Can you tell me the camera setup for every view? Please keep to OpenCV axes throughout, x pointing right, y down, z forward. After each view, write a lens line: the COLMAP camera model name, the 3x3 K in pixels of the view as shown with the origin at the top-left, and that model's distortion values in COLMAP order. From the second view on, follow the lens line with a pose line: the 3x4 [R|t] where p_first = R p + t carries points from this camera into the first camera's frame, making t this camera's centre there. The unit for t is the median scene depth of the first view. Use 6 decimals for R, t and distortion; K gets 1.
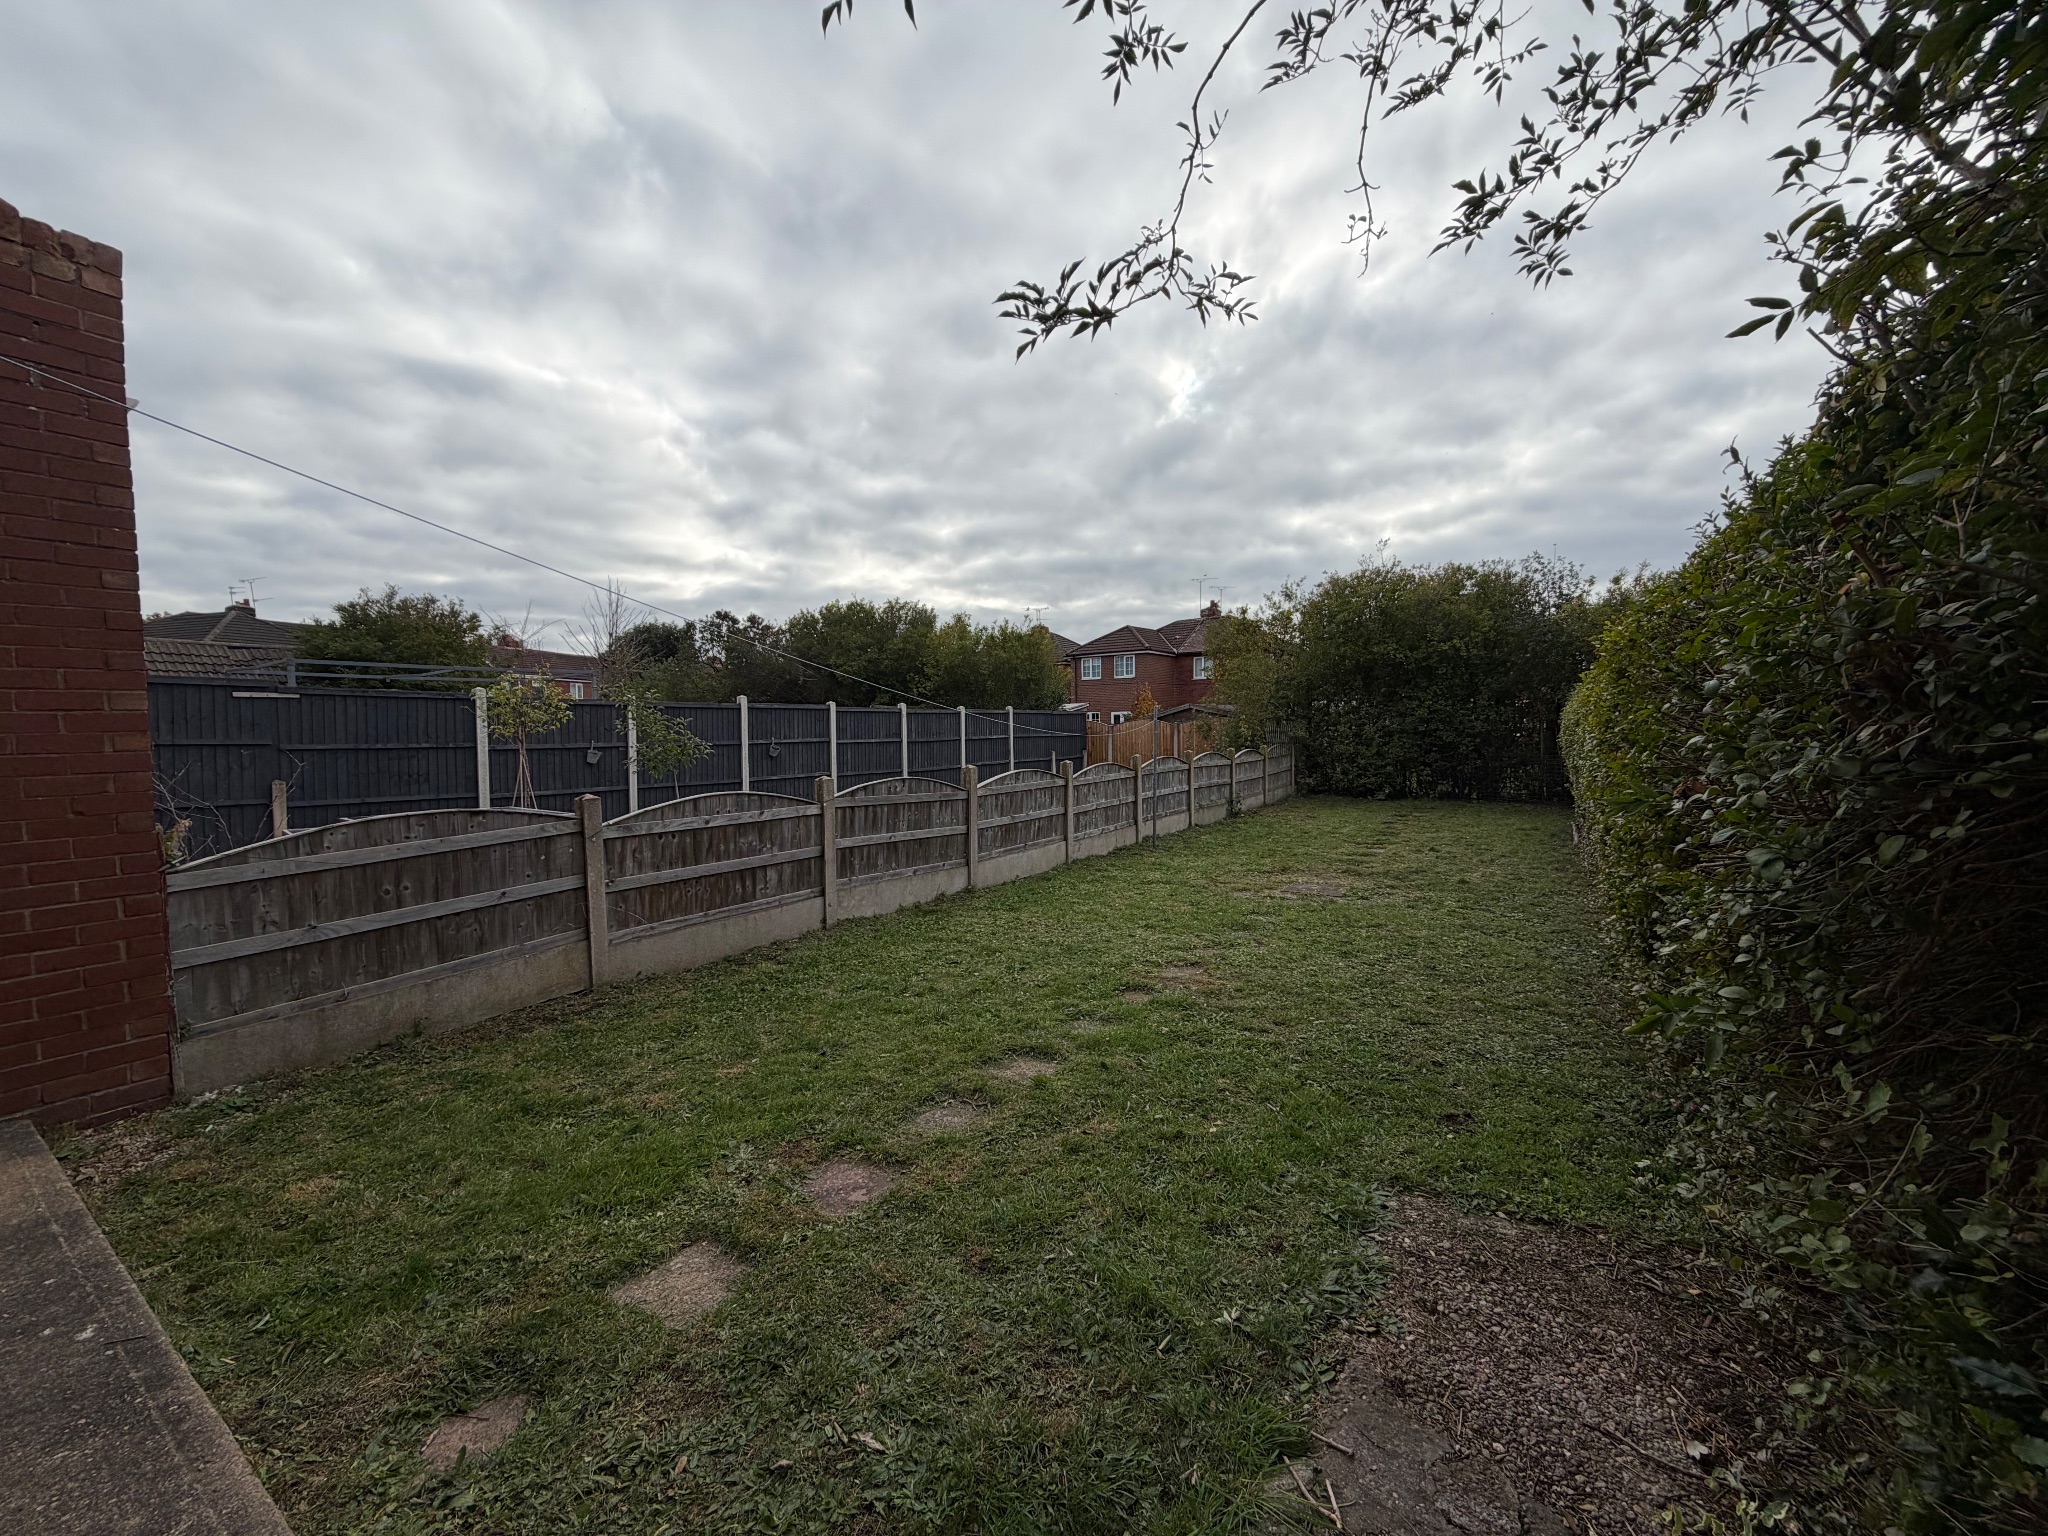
lens RADIAL K [[812.8, 0, 1021.9], [0, 812.8, 764.1], [0, 0, 1]] dist [-0.001248, 0.000235]
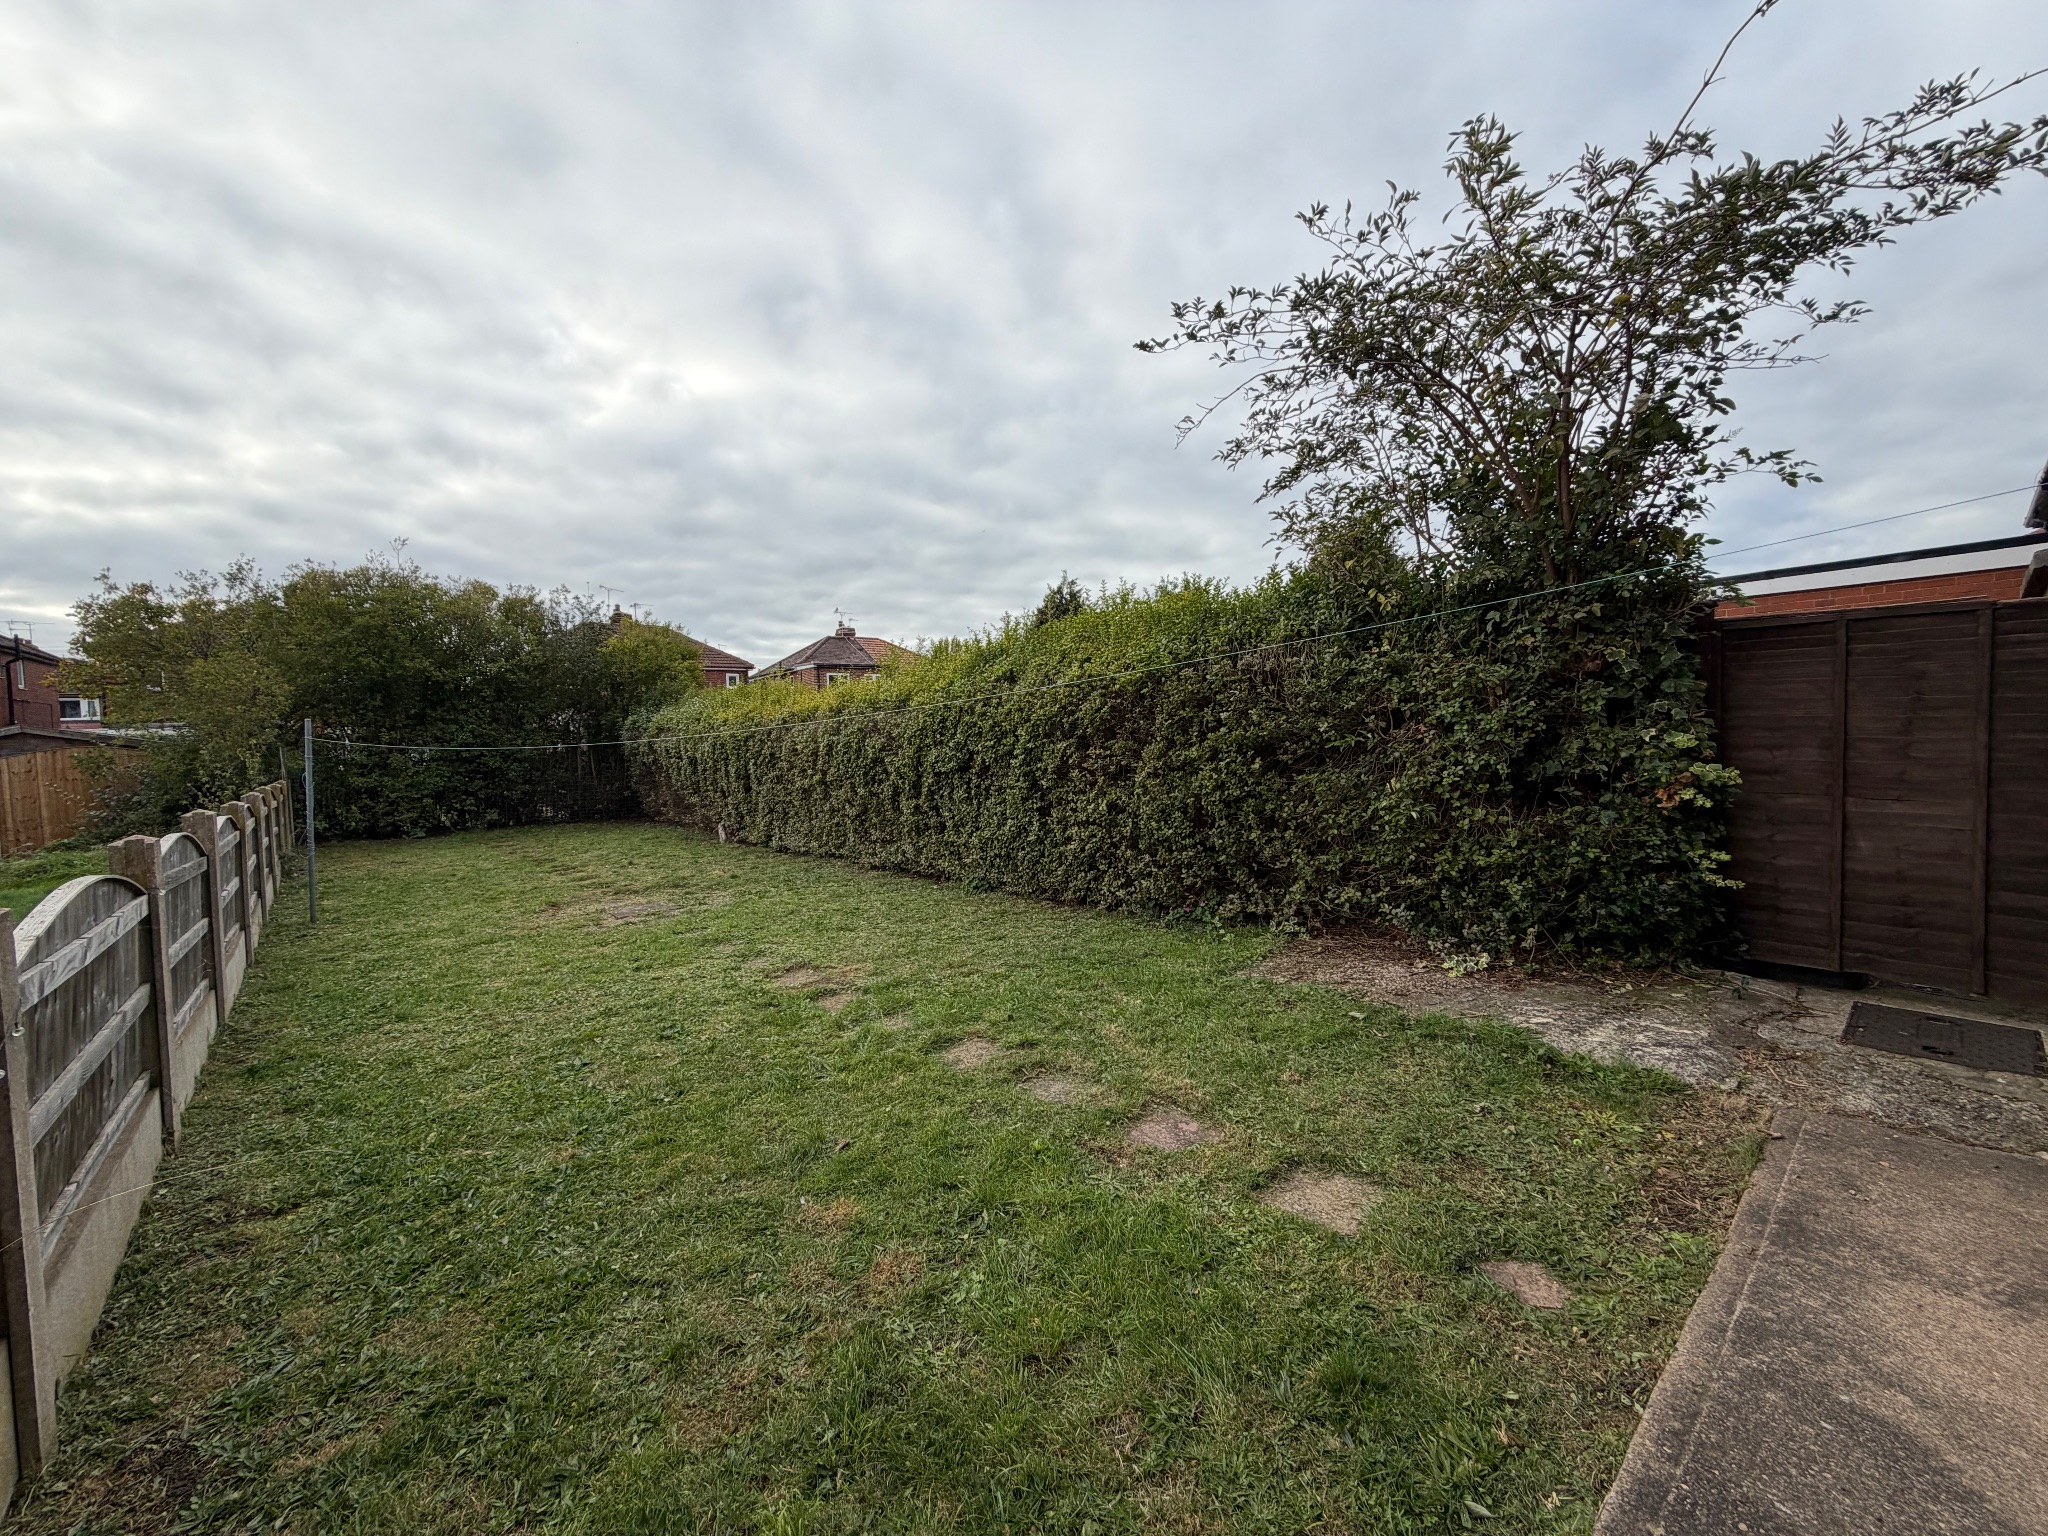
lens RADIAL K [[812.8, 0, 1021.9], [0, 812.8, 764.1], [0, 0, 1]] dist [-0.001248, 0.000235]
pose [[0.270169, -0.028973, 0.962377, -0.688172], [0.070639, 0.997450, 0.010198, 0.007403], [-0.960218, 0.065226, 0.271527, 0.466927]]
